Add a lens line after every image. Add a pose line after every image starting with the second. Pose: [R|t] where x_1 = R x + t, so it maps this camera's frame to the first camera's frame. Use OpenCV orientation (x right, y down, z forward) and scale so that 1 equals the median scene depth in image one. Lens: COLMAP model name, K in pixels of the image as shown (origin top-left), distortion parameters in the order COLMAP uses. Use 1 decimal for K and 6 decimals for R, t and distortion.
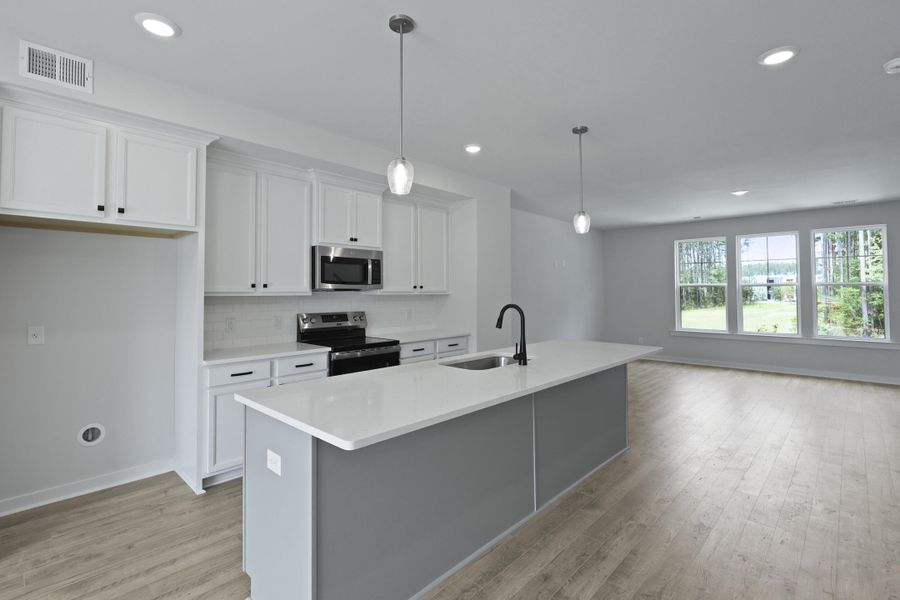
lens RADIAL K [[418.4, 0, 447.6], [0, 418.4, 277.8], [0, 0, 1]] dist [0.003455, 0.000229]
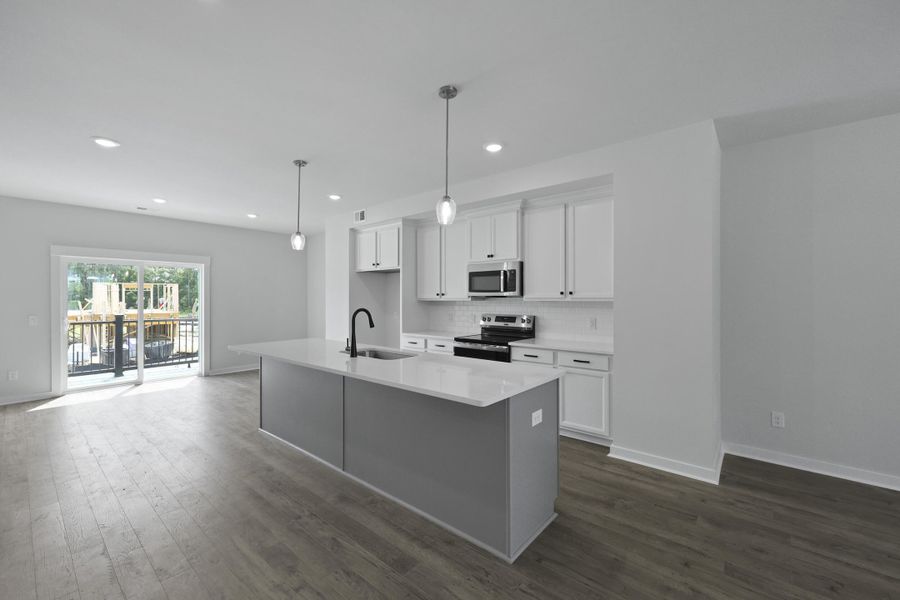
lens RADIAL K [[364.9, 0, 450.0], [0, 364.9, 300.0], [0, 0, 1]] dist [-0.001432, -0.000219]
pose [[0.070658, 0.006553, -0.997479, 0.874525], [0.032286, 0.999439, 0.008853, 0.026093], [0.996978, -0.032831, 0.070406, 0.828470]]
